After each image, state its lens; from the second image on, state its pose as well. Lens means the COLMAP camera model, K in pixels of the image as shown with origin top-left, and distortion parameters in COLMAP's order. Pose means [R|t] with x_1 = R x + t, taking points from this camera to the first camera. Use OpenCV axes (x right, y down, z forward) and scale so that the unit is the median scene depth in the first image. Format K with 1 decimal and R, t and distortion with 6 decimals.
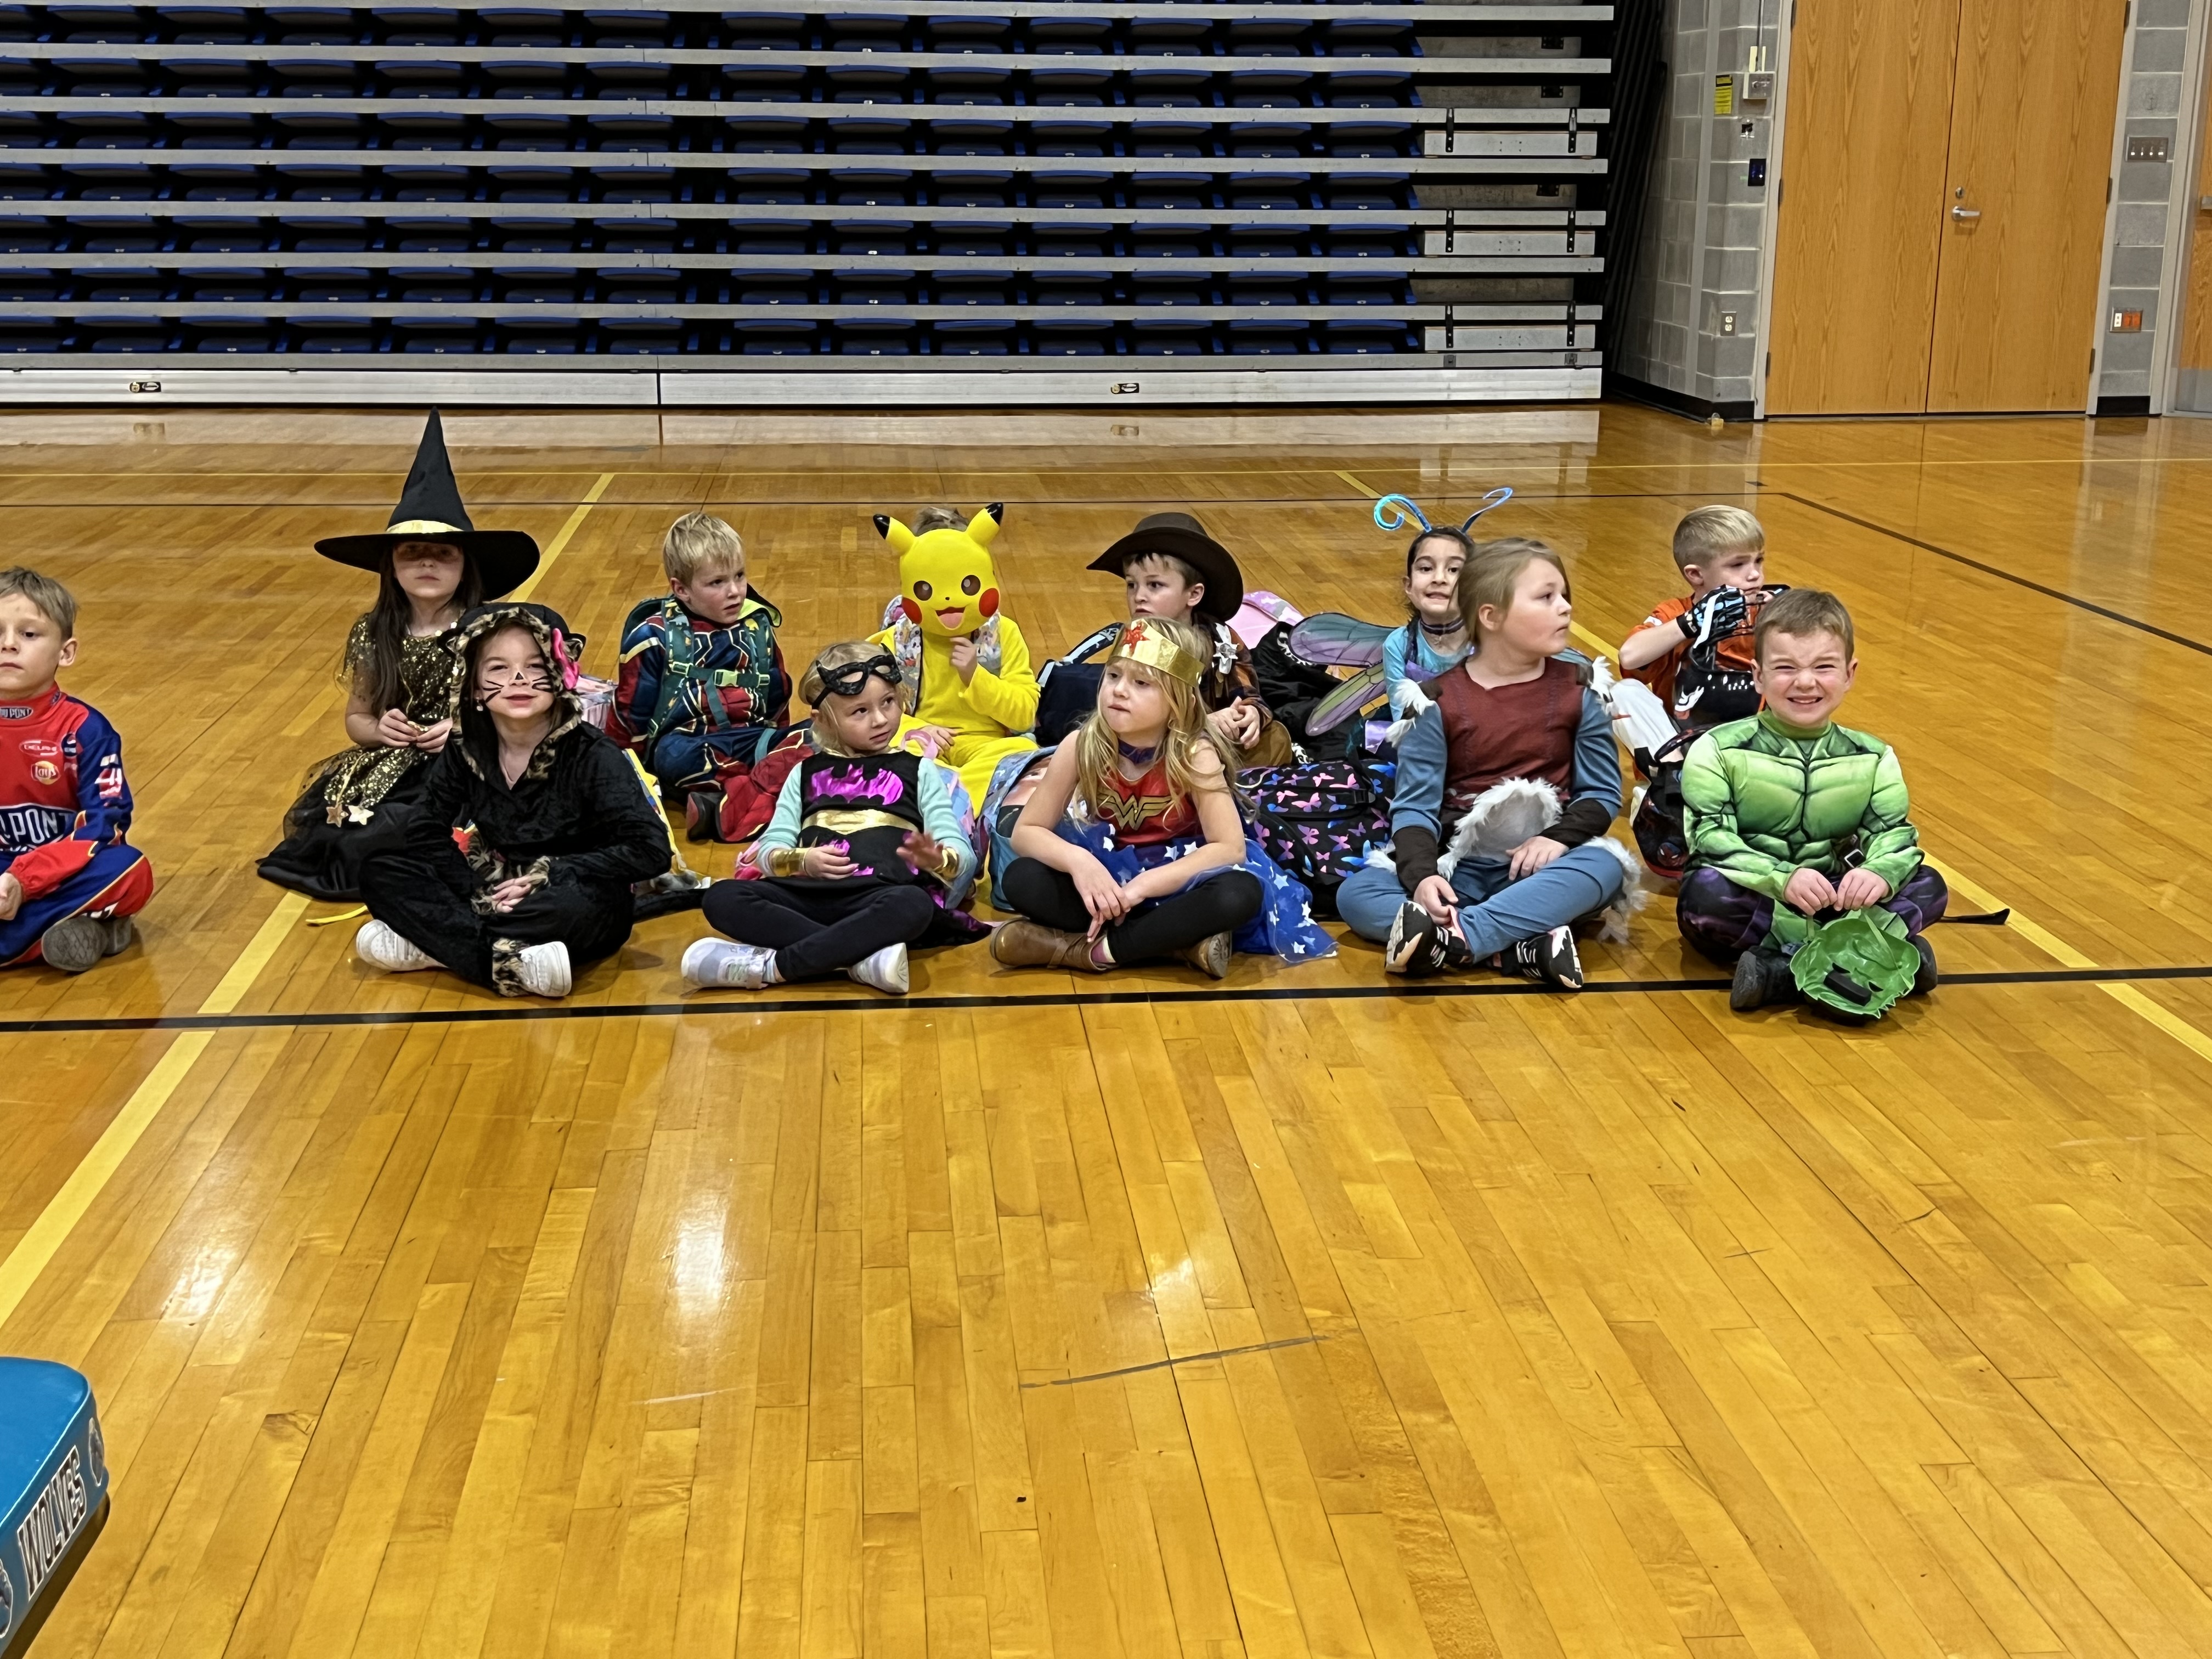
lens RADIAL K [[2682.0, 0, 1106.0], [0, 2682.0, 829.5], [0, 0, 1]] dist [0.215628, -0.467943]
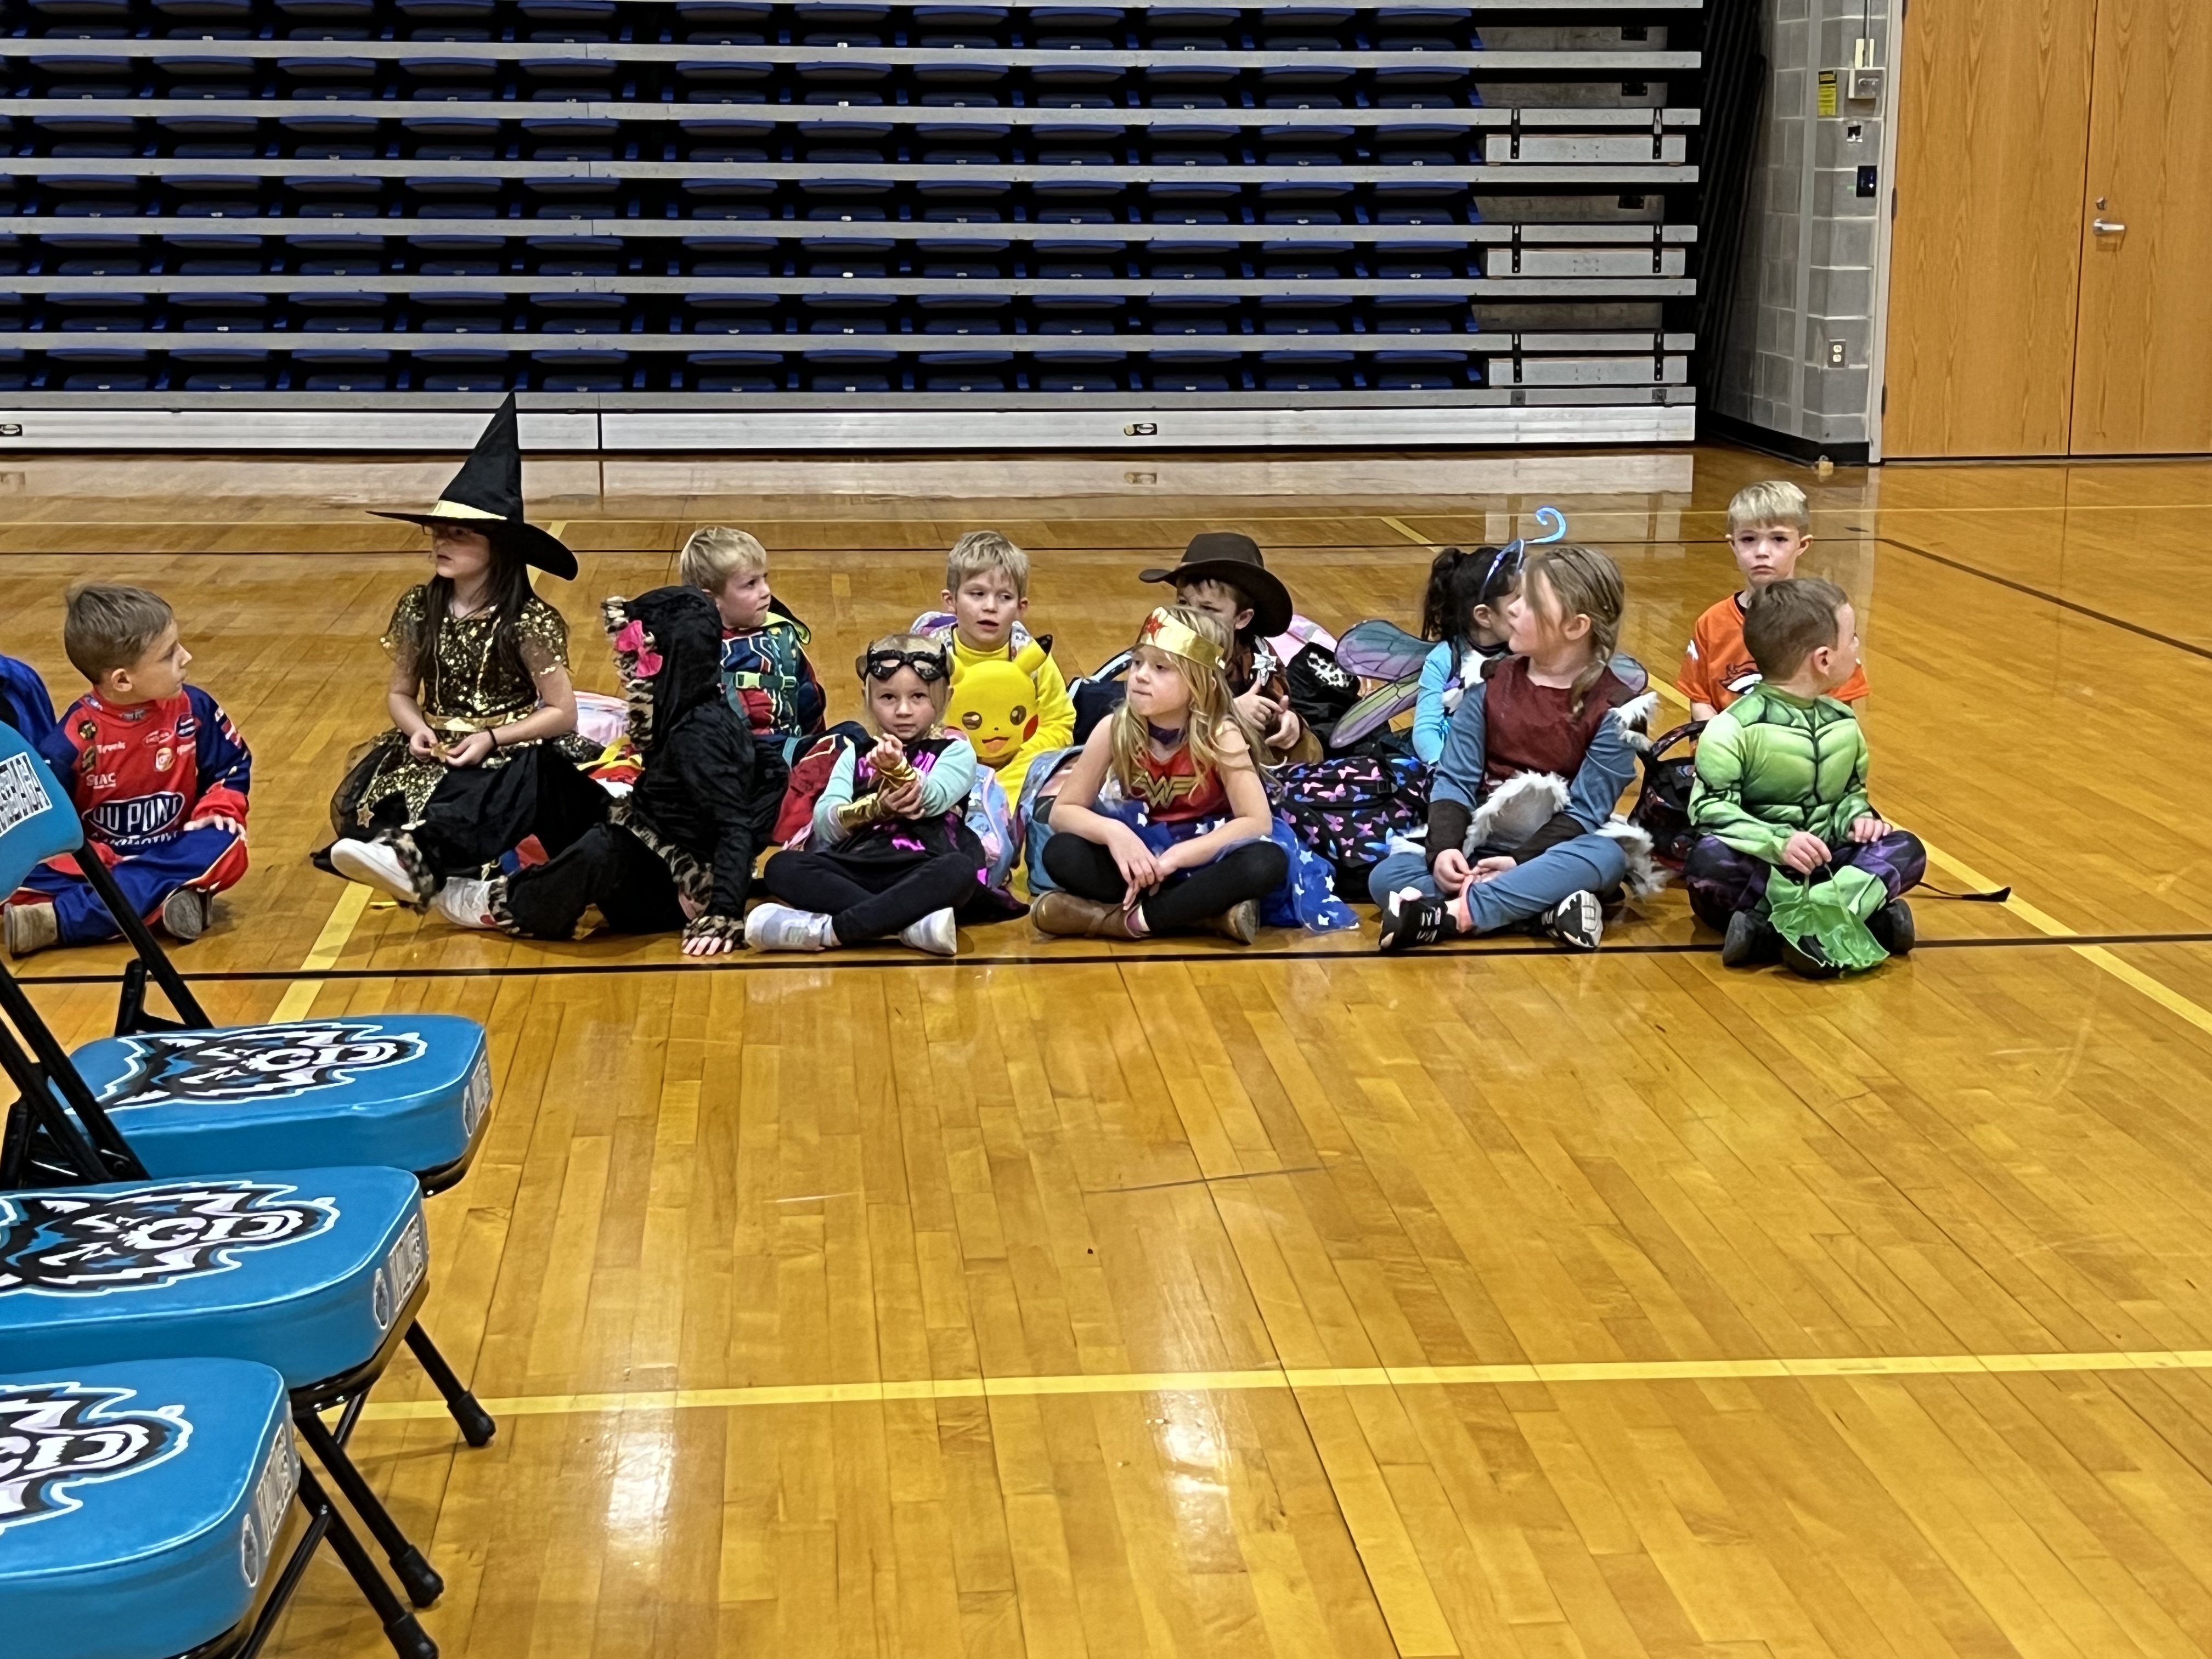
lens RADIAL K [[3549.8, 0, 1106.0], [0, 3549.8, 829.5], [0, 0, 1]] dist [0.272809, -0.605679]
pose [[0.999998, -0.001937, 0.000160, -0.004666], [0.001943, 0.998391, -0.056664, 0.030039], [-0.000049, 0.056664, 0.998393, -0.135696]]
